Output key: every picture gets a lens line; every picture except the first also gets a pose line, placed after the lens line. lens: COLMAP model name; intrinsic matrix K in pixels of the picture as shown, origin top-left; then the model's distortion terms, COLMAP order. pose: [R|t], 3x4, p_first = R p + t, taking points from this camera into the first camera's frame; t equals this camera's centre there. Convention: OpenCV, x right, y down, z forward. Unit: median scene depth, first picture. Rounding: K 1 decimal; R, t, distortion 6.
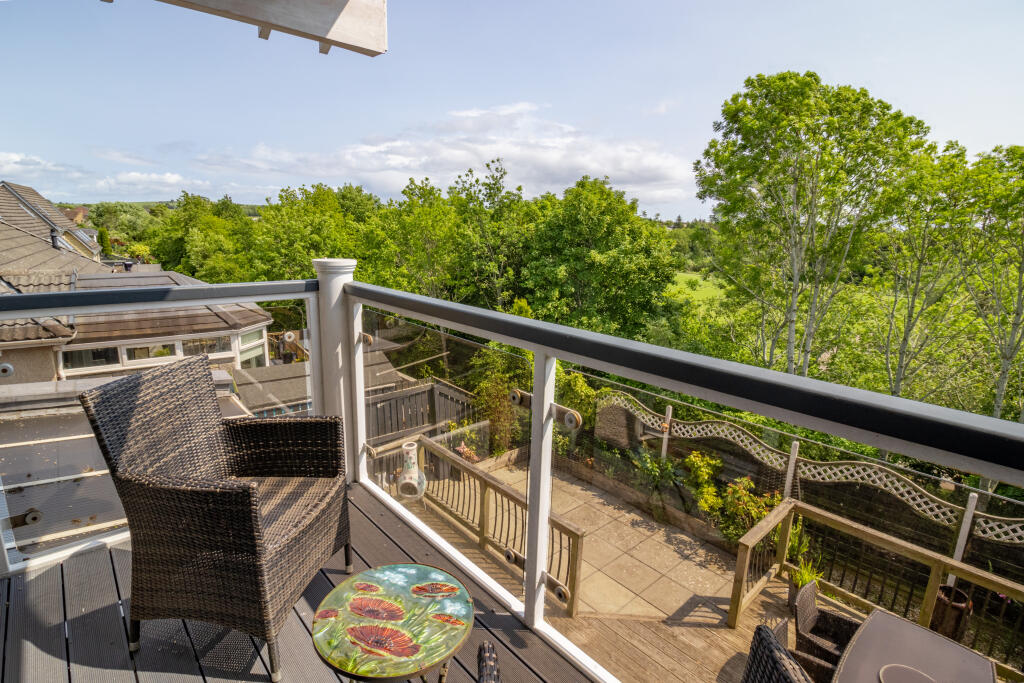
lens RADIAL K [[477.5, 0, 507.3], [0, 477.5, 331.5], [0, 0, 1]] dist [0.000290, -0.000292]
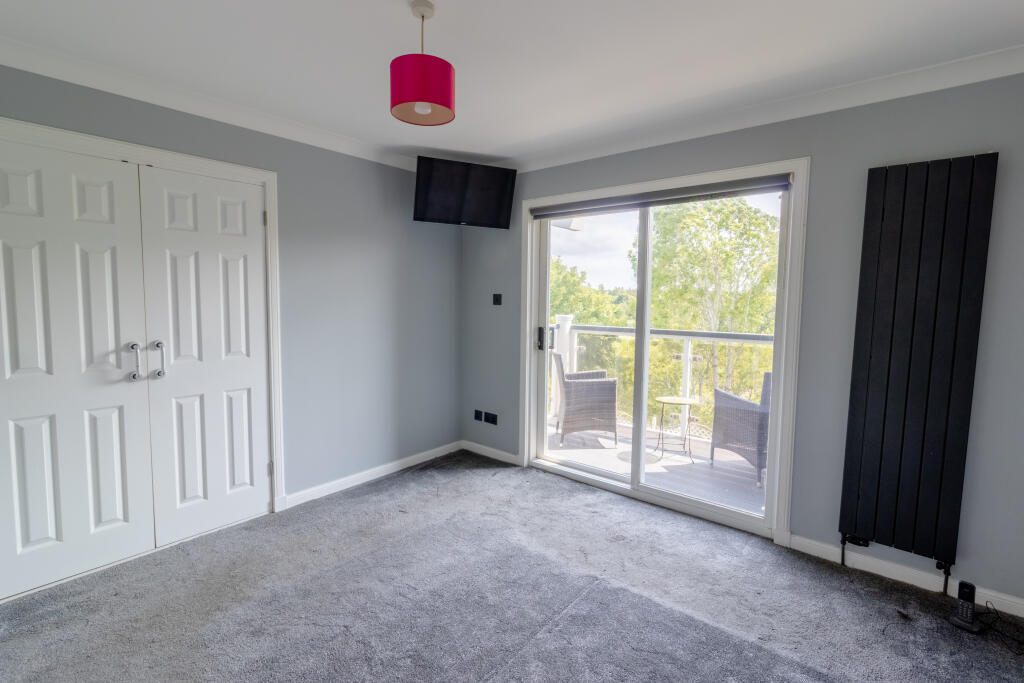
lens RADIAL K [[477.5, 0, 507.3], [0, 477.5, 331.5], [0, 0, 1]] dist [0.000290, -0.000292]
pose [[0.986341, -0.030282, 0.161908, -0.132979], [0.052764, 0.989246, -0.136415, 0.030113], [-0.156036, 0.143095, 0.977331, -0.158486]]
